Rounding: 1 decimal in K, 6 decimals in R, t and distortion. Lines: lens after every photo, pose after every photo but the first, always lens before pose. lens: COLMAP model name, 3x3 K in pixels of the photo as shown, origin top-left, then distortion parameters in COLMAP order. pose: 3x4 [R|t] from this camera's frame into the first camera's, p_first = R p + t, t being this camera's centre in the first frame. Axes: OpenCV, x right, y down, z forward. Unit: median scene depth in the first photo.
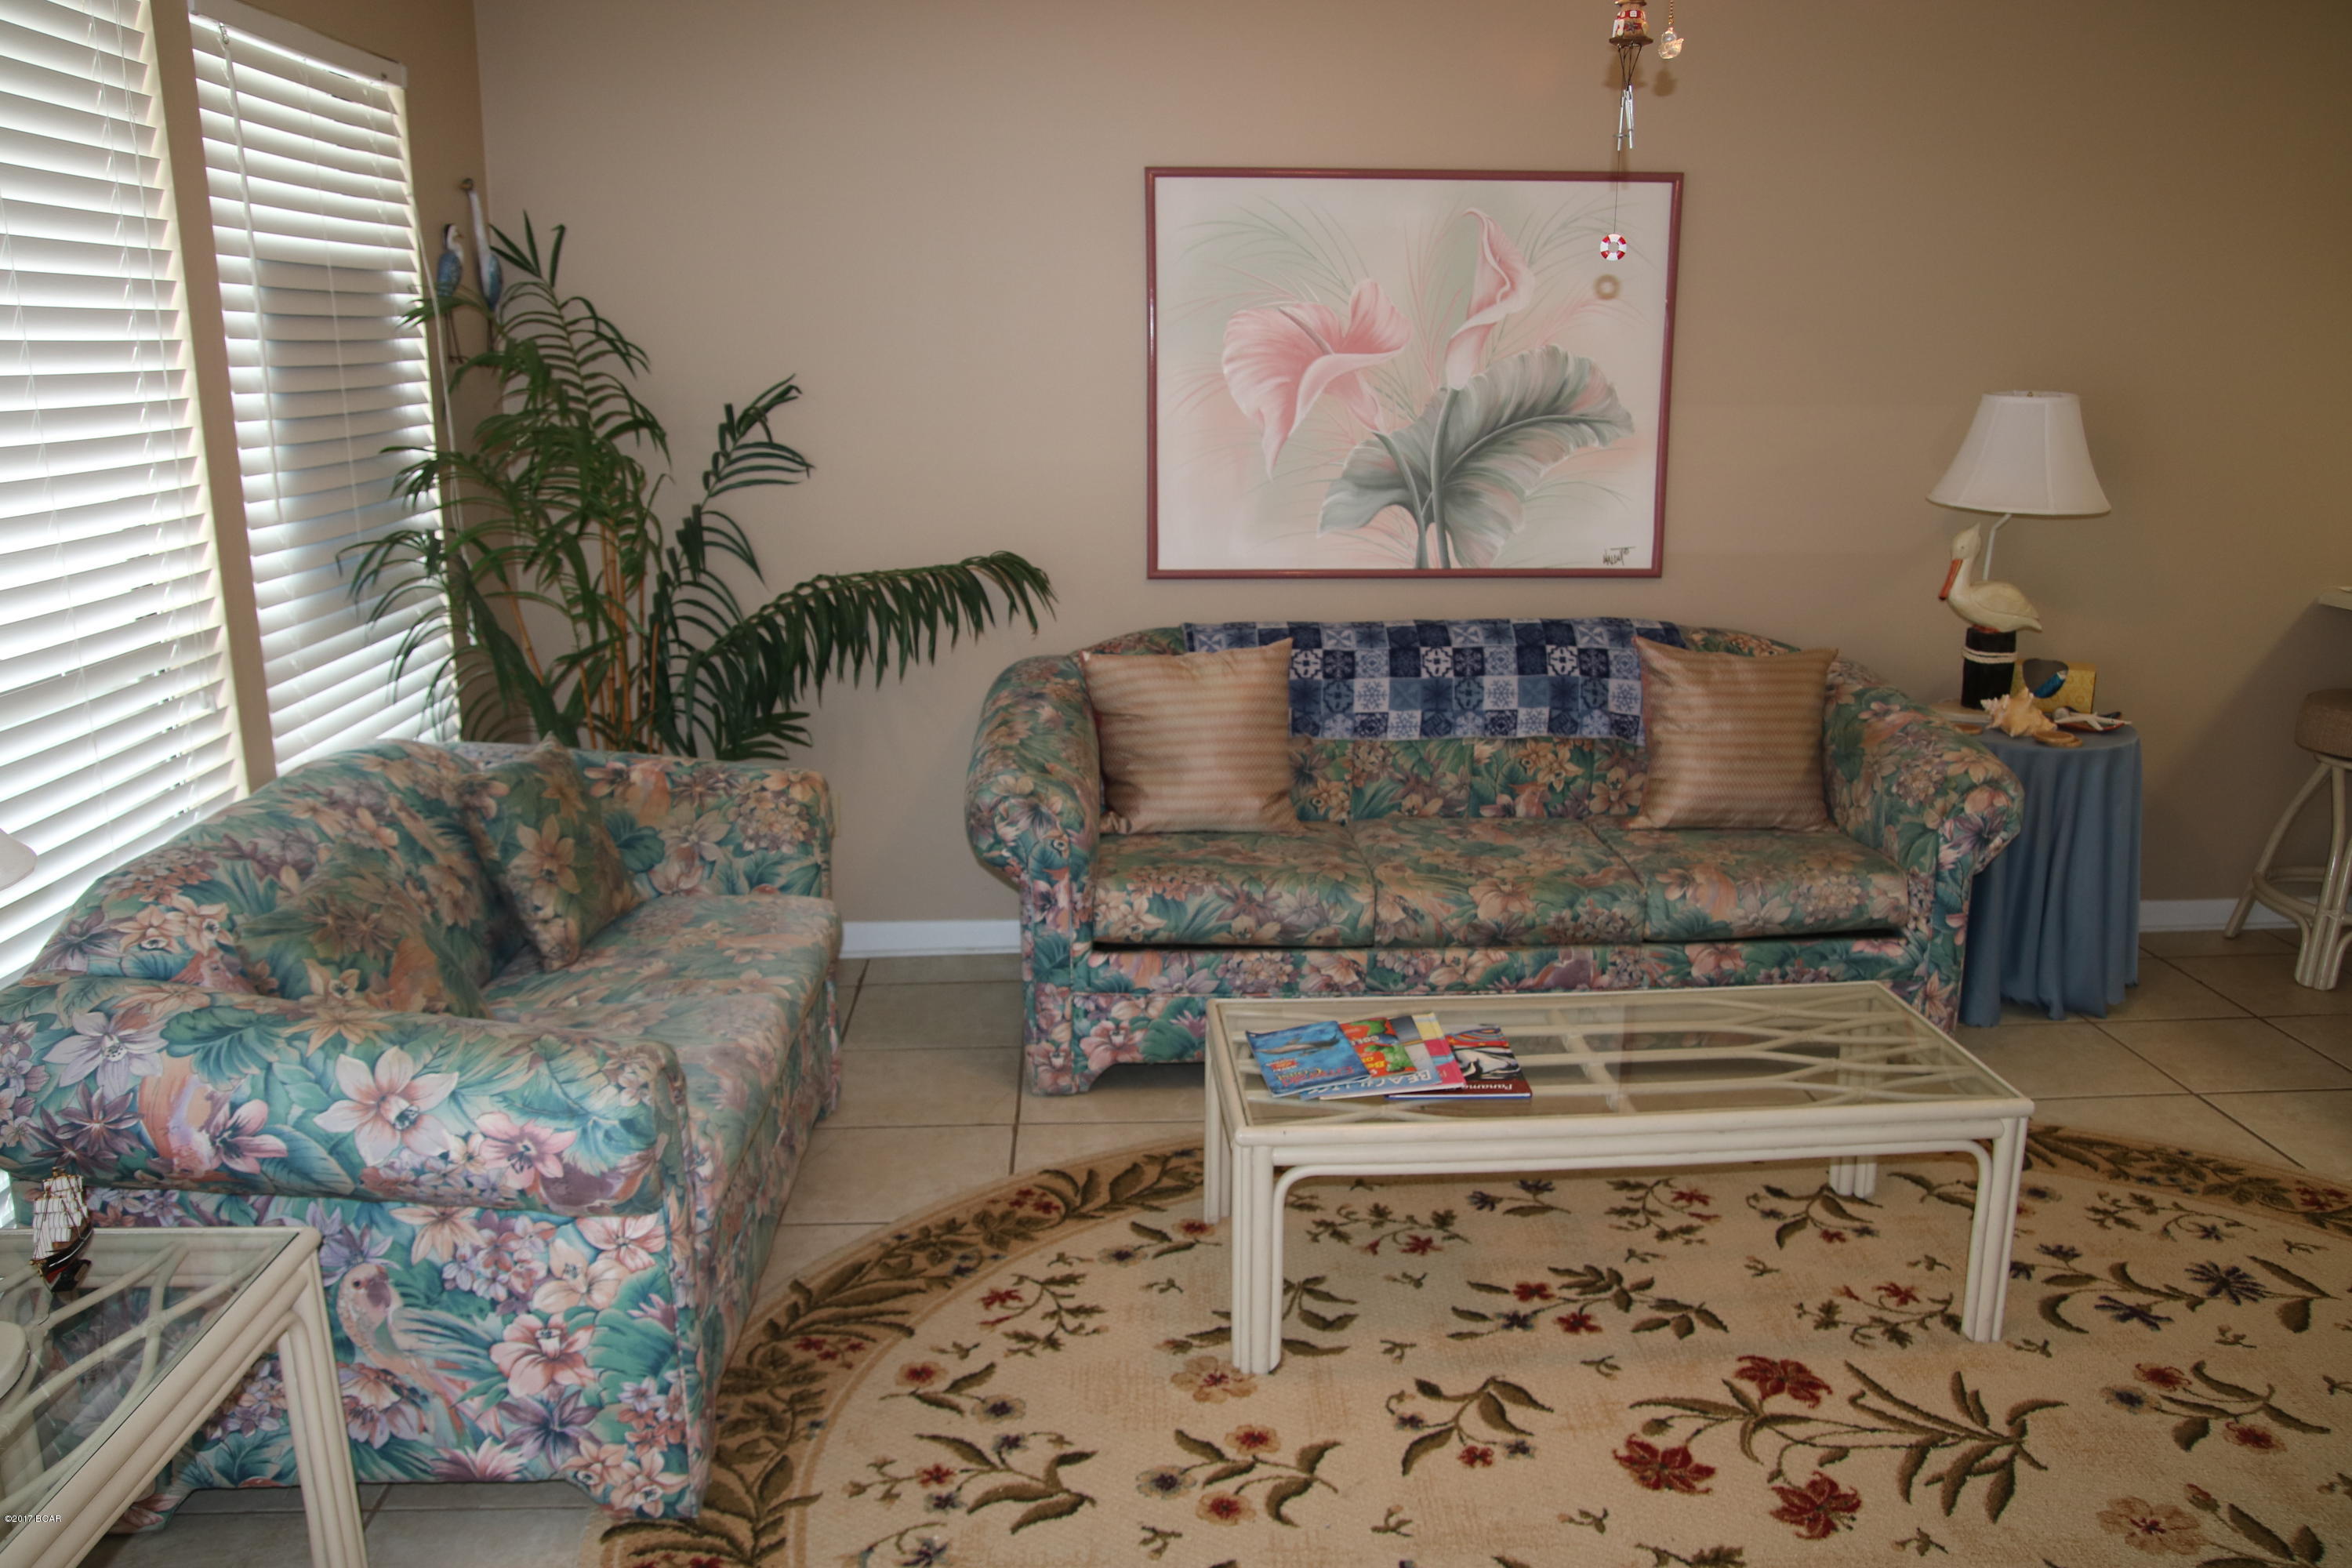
lens RADIAL K [[1816.4, 0, 1163.0], [0, 1816.4, 793.5], [0, 0, 1]] dist [-0.118622, 0.103954]
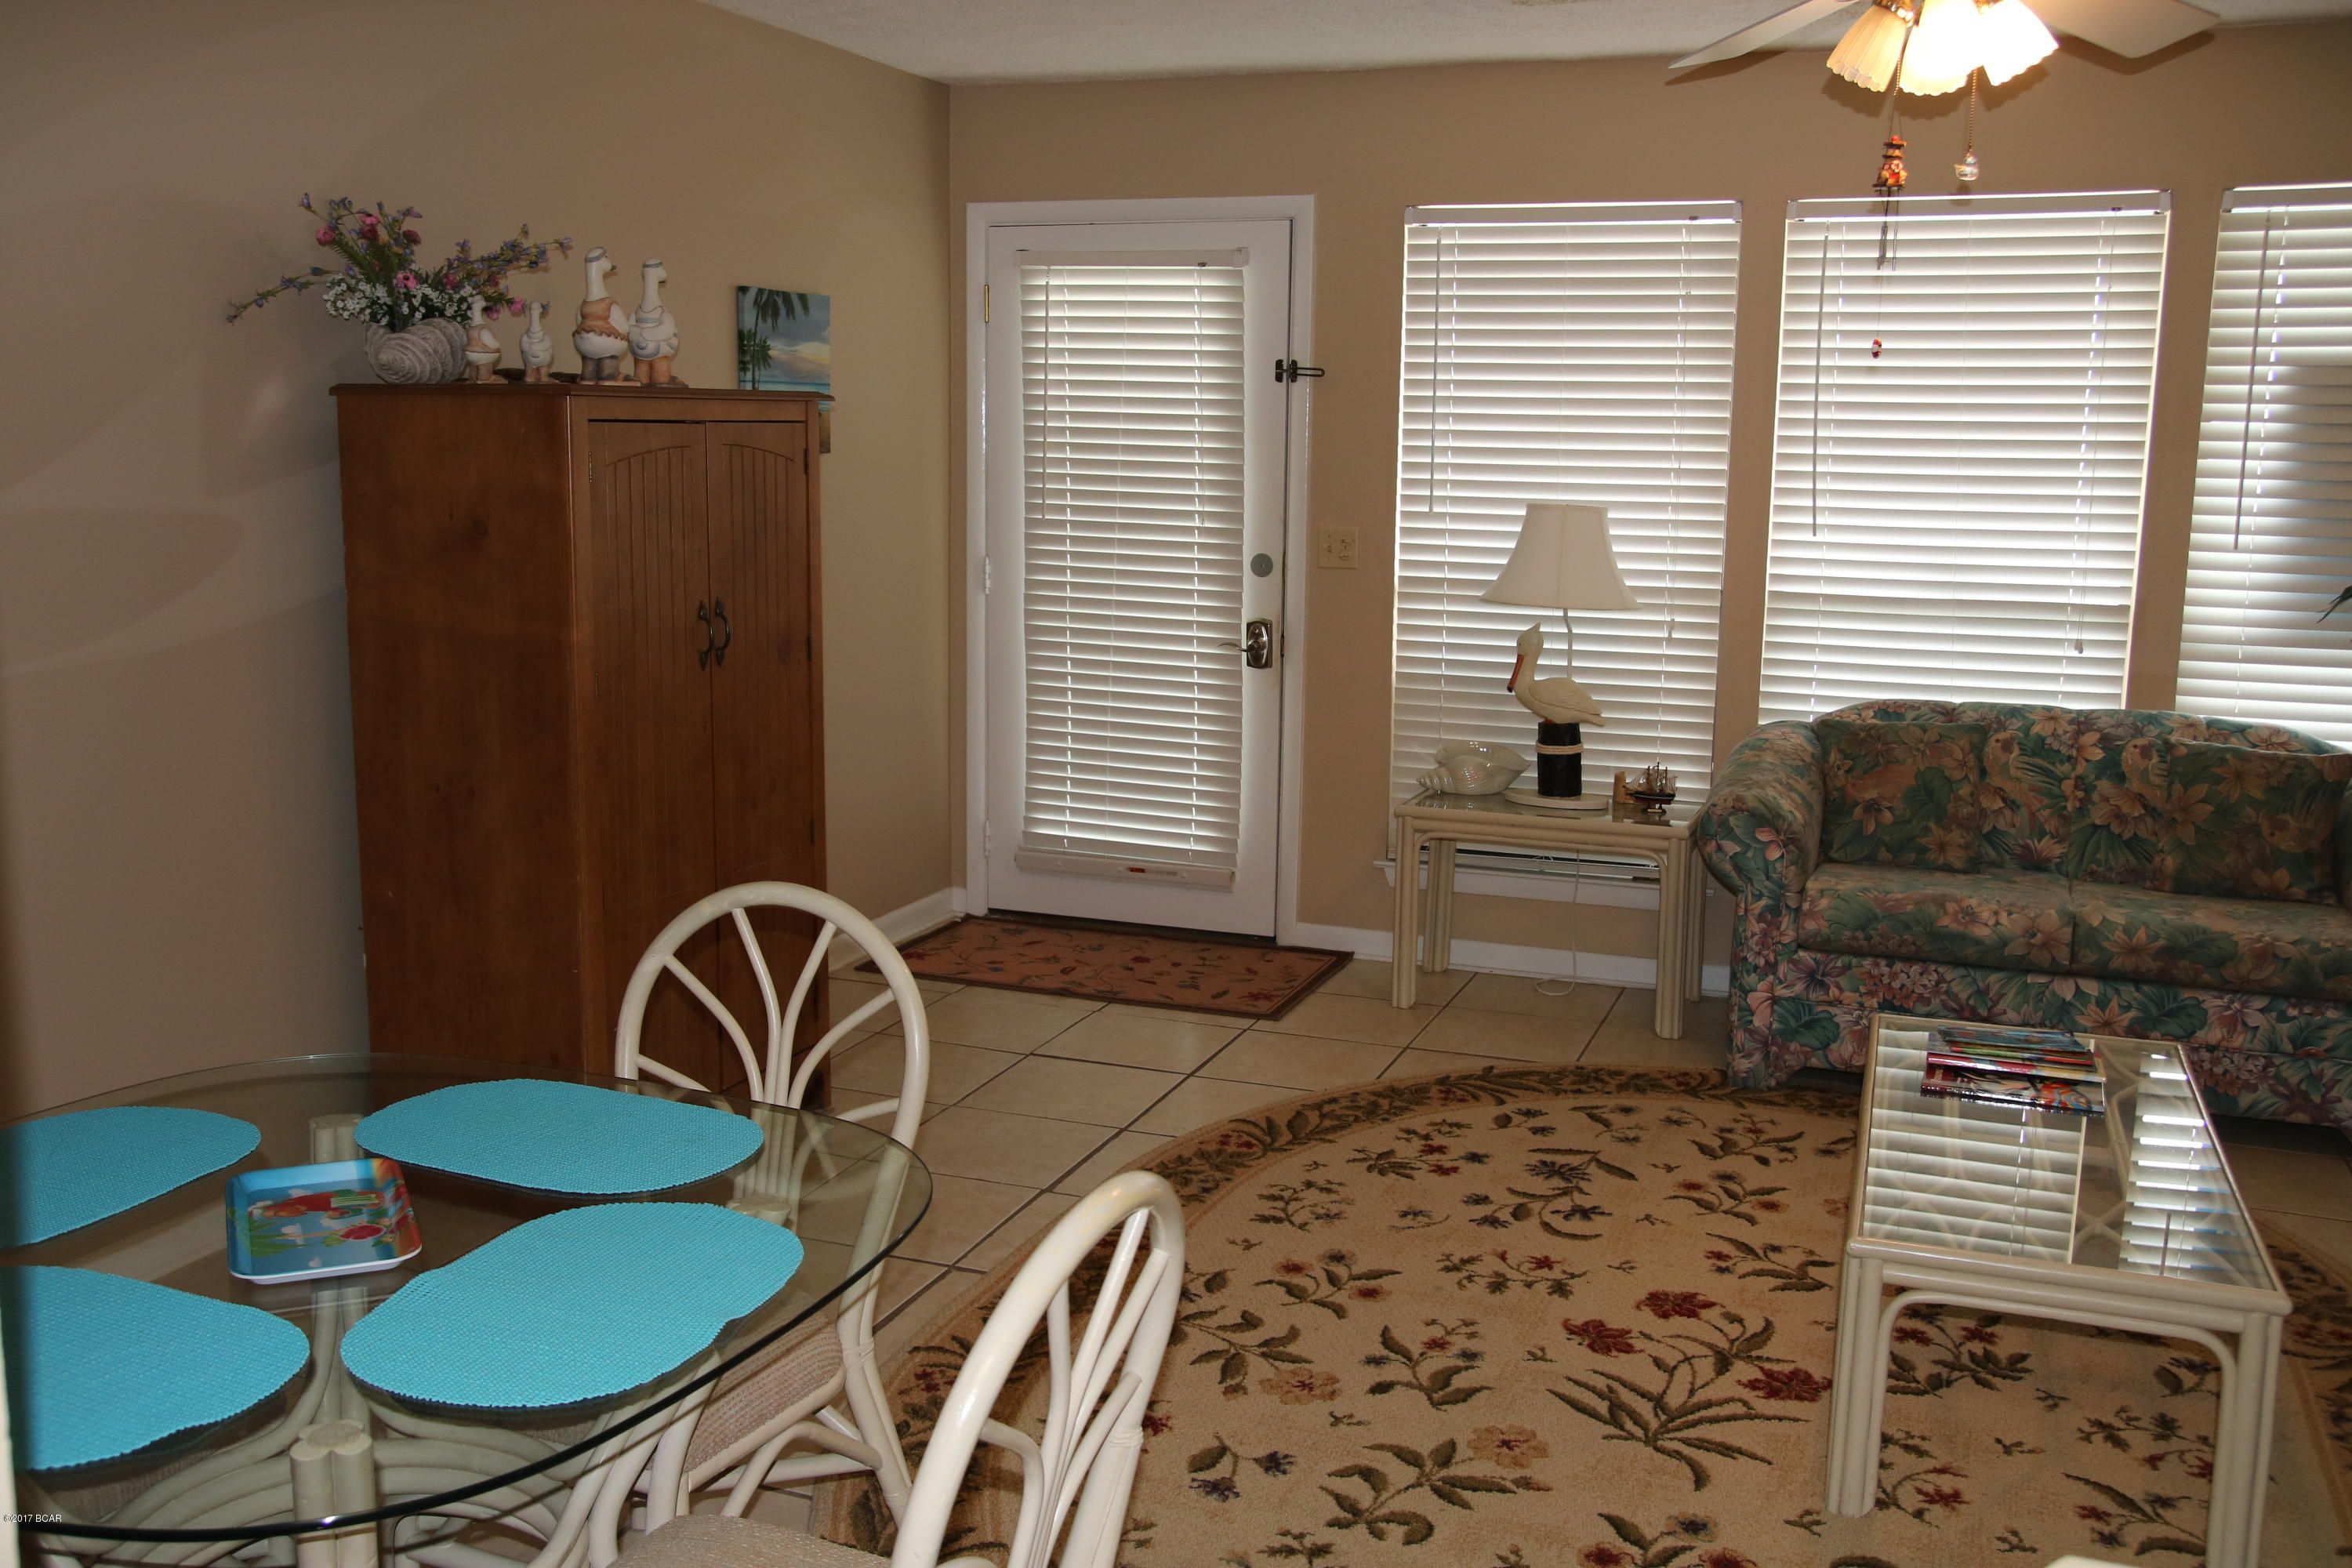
lens RADIAL K [[2079.3, 0, 1159.7], [0, 2079.3, 792.9], [0, 0, 1]] dist [-0.088484, 0.140303]
pose [[-0.396269, 0.158405, -0.904366, 1.131487], [-0.232188, 0.935697, 0.265631, -0.173994], [0.888290, 0.315244, -0.334008, 0.706259]]
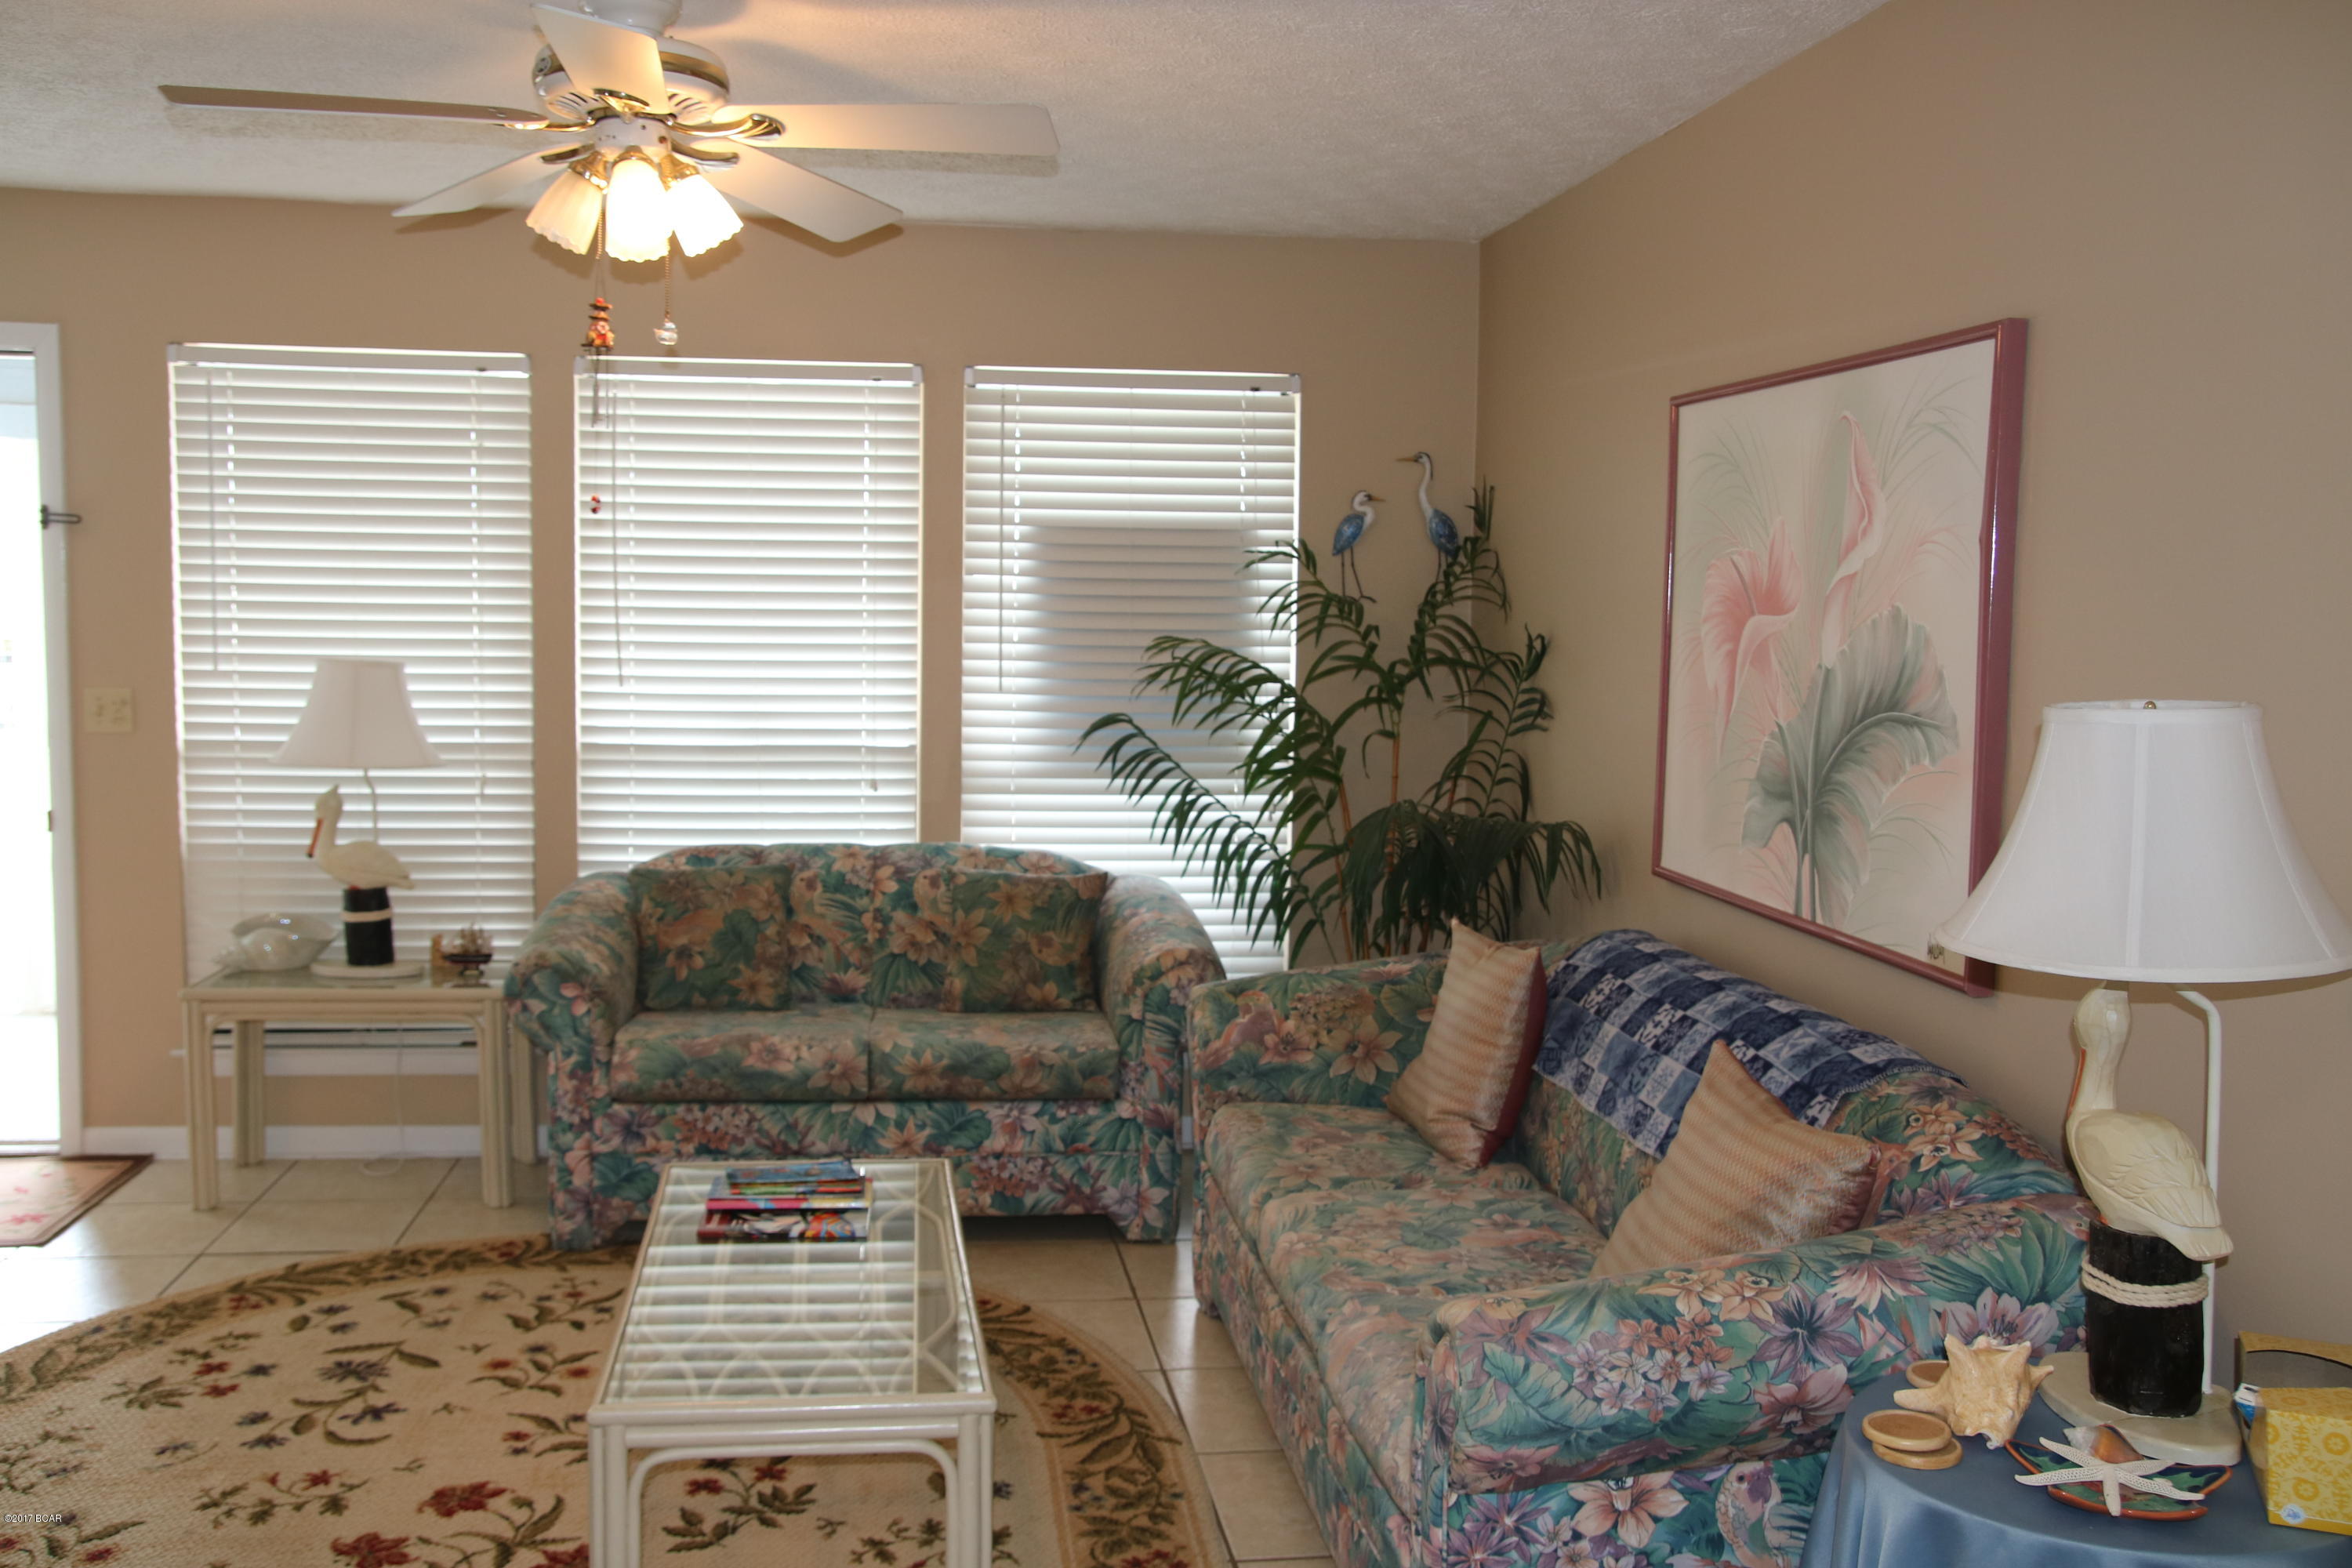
lens RADIAL K [[2079.3, 0, 1141.1], [0, 2079.3, 783.2], [0, 0, 1]] dist [-0.088484, 0.140303]
pose [[0.087864, 0.096121, -0.991484, 1.098863], [-0.259378, 0.963207, 0.070394, -0.197652], [0.961771, 0.250984, 0.109562, 0.785192]]
